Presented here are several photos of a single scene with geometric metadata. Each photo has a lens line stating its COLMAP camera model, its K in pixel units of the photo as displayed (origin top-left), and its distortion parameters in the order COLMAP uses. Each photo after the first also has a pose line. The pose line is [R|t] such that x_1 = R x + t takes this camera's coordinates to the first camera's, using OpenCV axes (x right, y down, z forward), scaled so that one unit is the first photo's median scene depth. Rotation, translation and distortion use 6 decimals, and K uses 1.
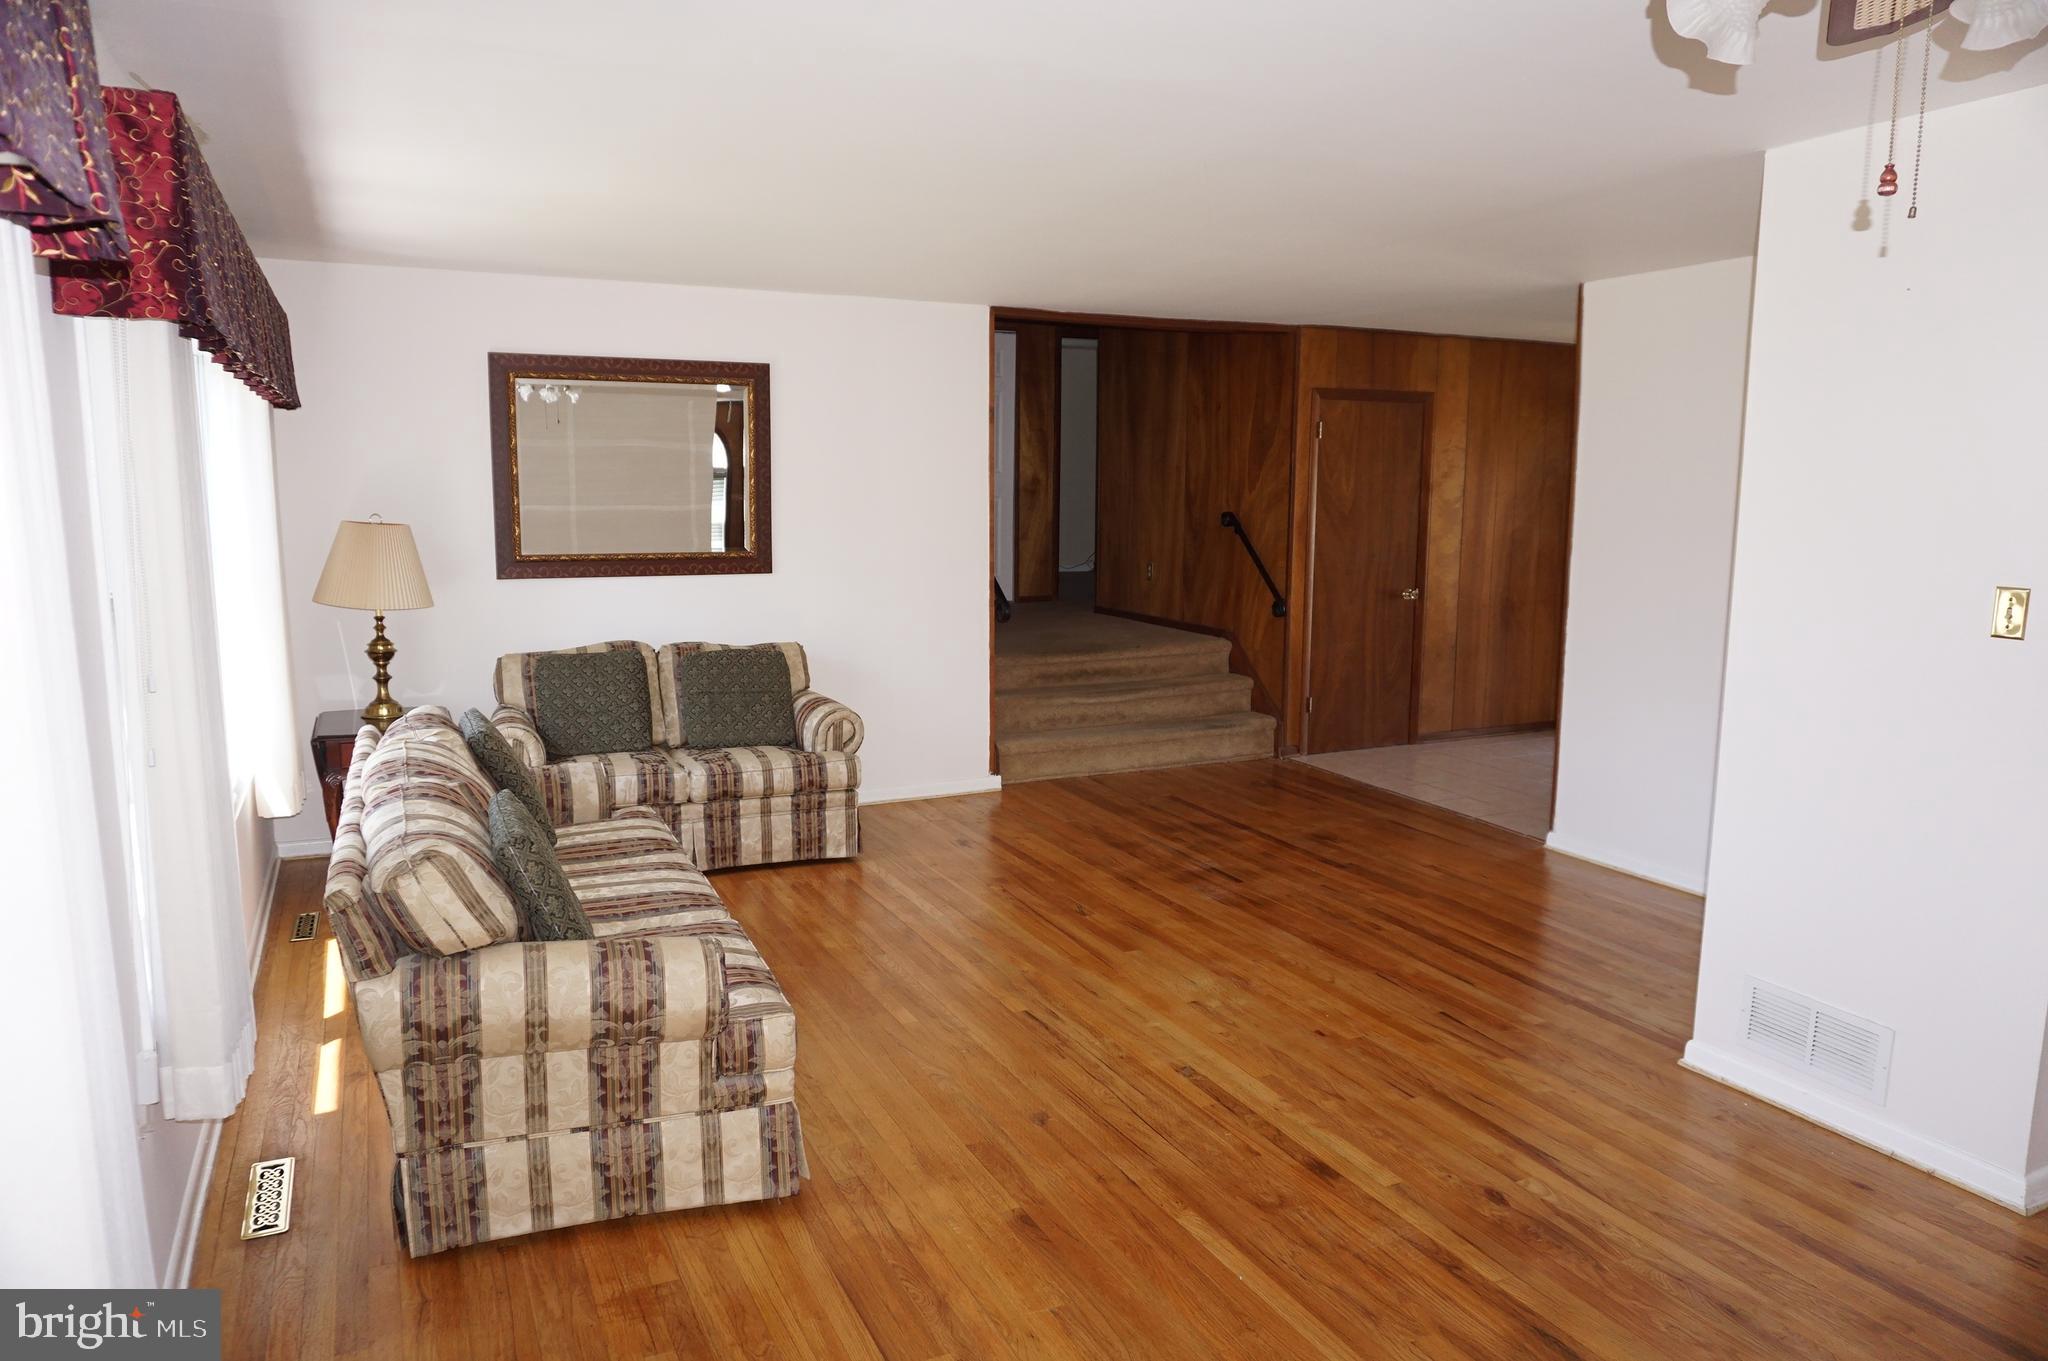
lens RADIAL K [[1348.7, 0, 1024.0], [0, 1348.7, 680.5], [0, 0, 1]] dist [-0.064238, 0.051628]
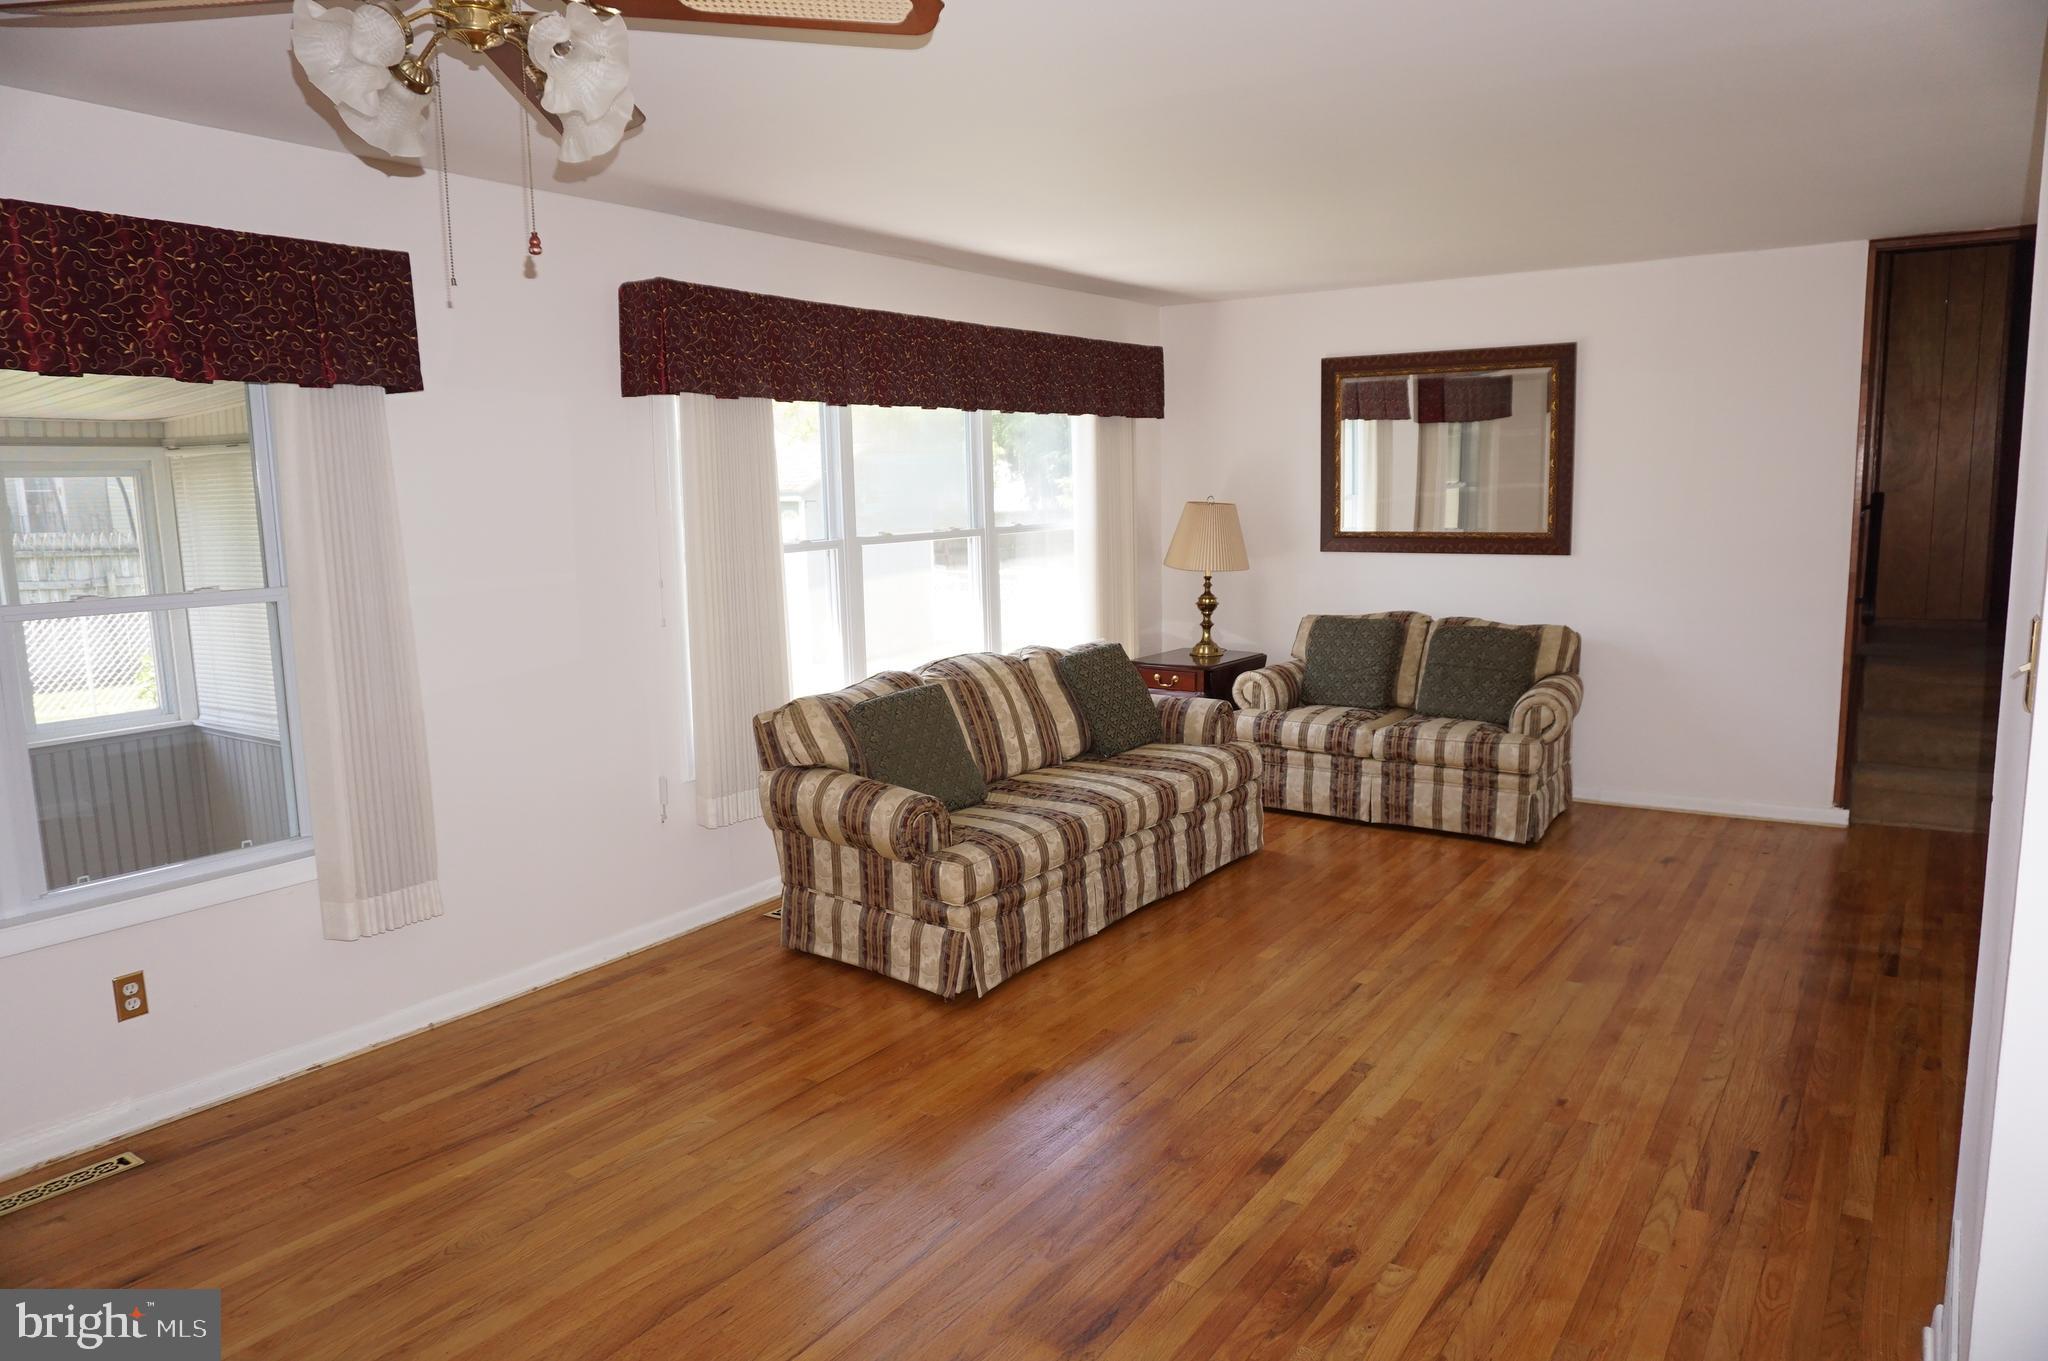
lens RADIAL K [[1348.7, 0, 1024.0], [0, 1348.7, 680.5], [0, 0, 1]] dist [-0.064238, 0.051628]
pose [[0.498241, 0.107222, -0.860383, 0.547115], [-0.097056, 0.992984, 0.067543, -0.018866], [0.861589, 0.049853, 0.505152, 0.196233]]
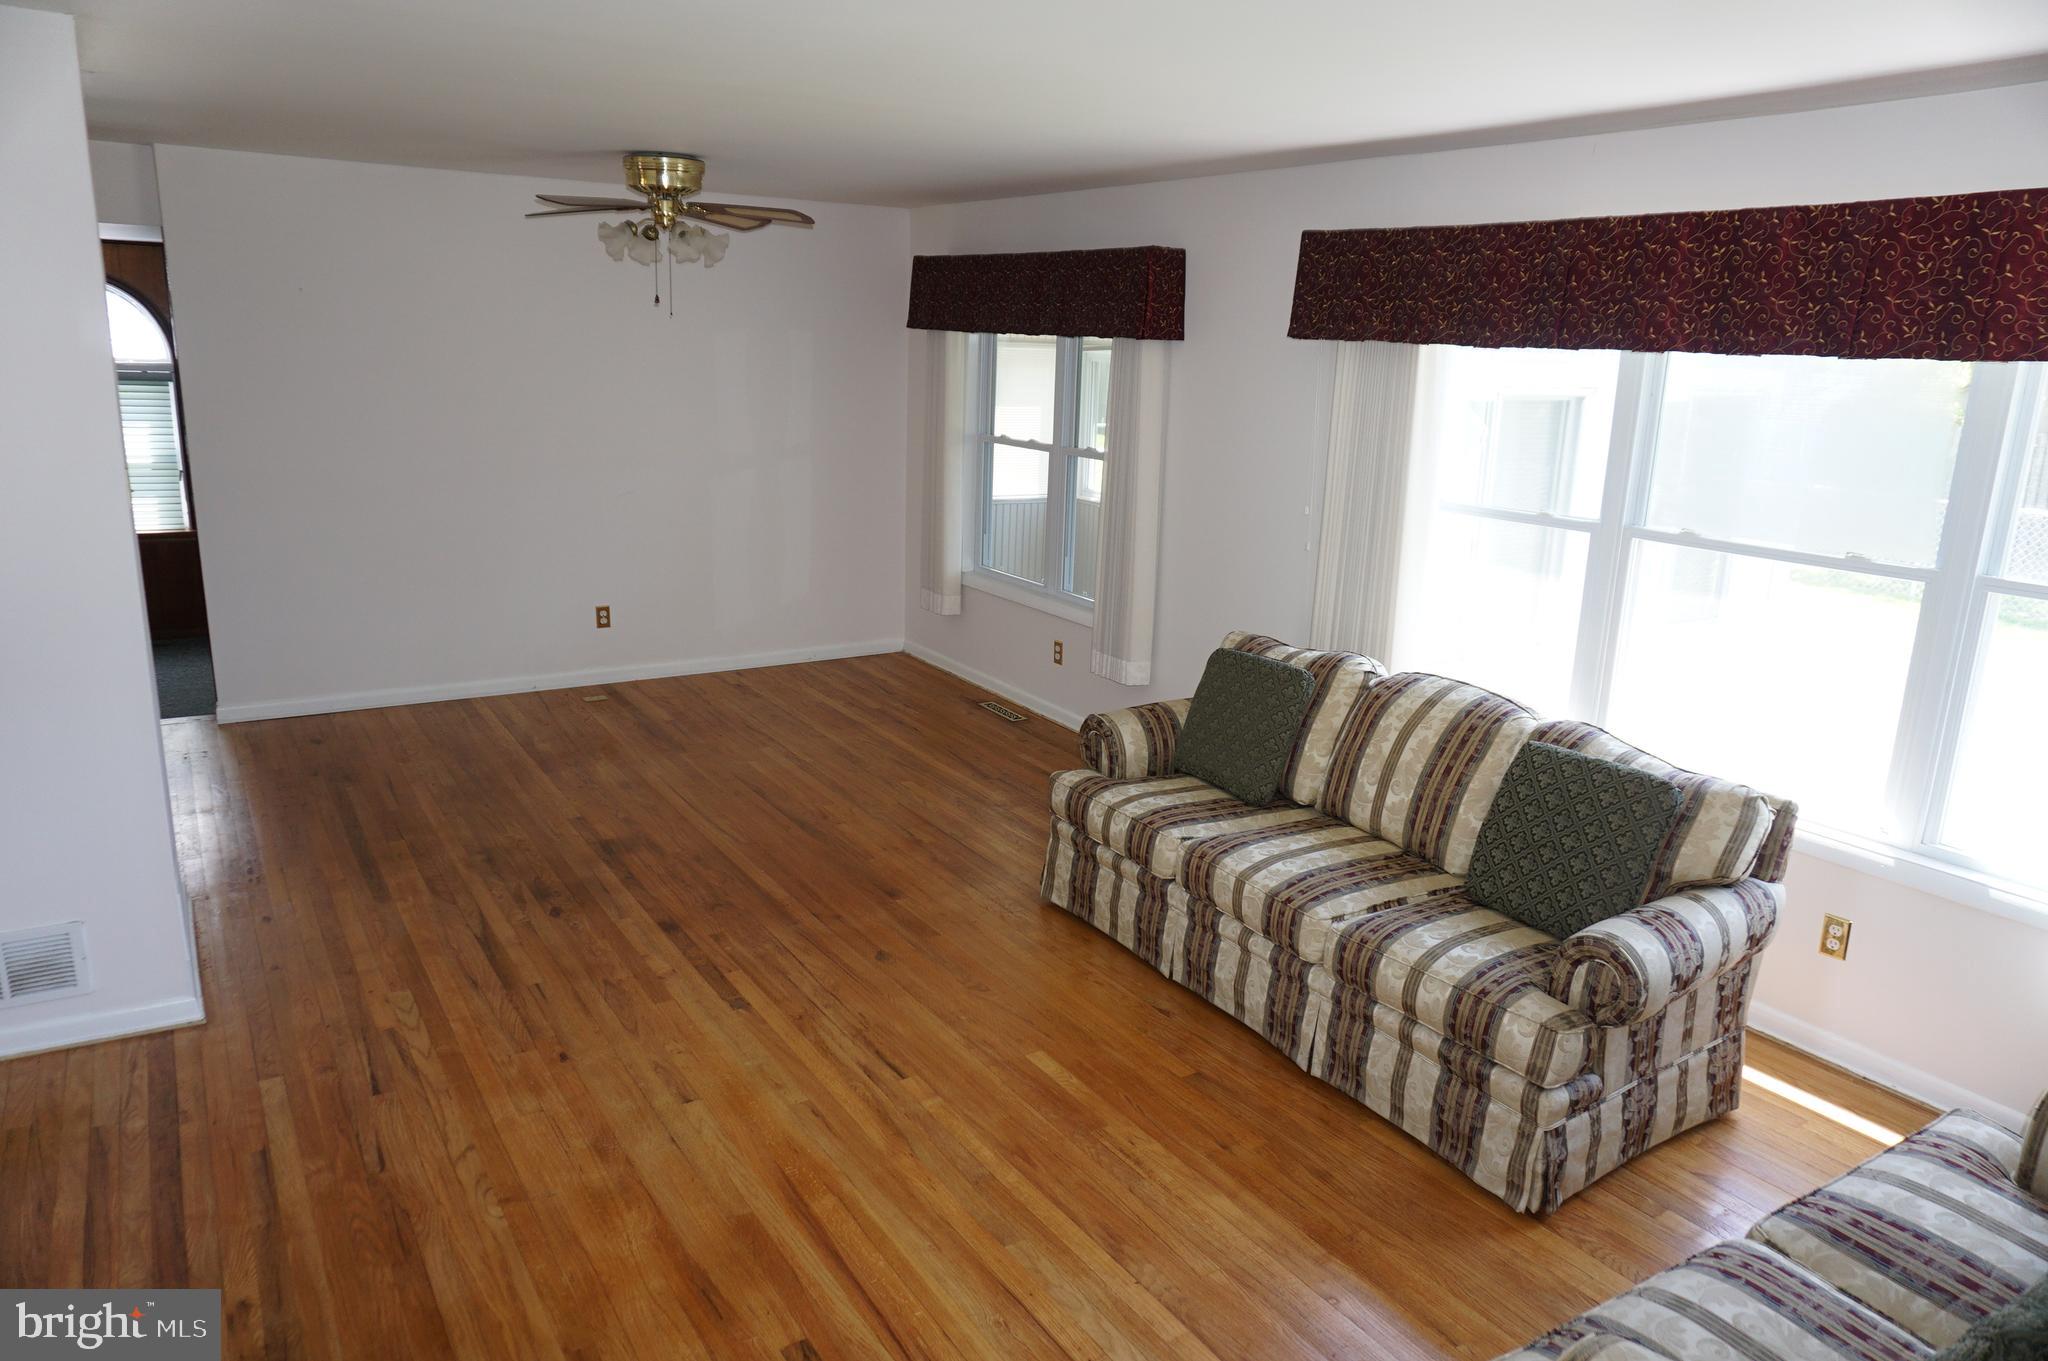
lens RADIAL K [[1348.7, 0, 1024.0], [0, 1348.7, 680.5], [0, 0, 1]] dist [-0.064238, 0.051628]
pose [[-0.991382, -0.011614, -0.130491, 0.028827], [-0.060574, 0.923831, 0.377978, -0.226441], [0.116161, 0.382625, -0.916572, 1.271359]]
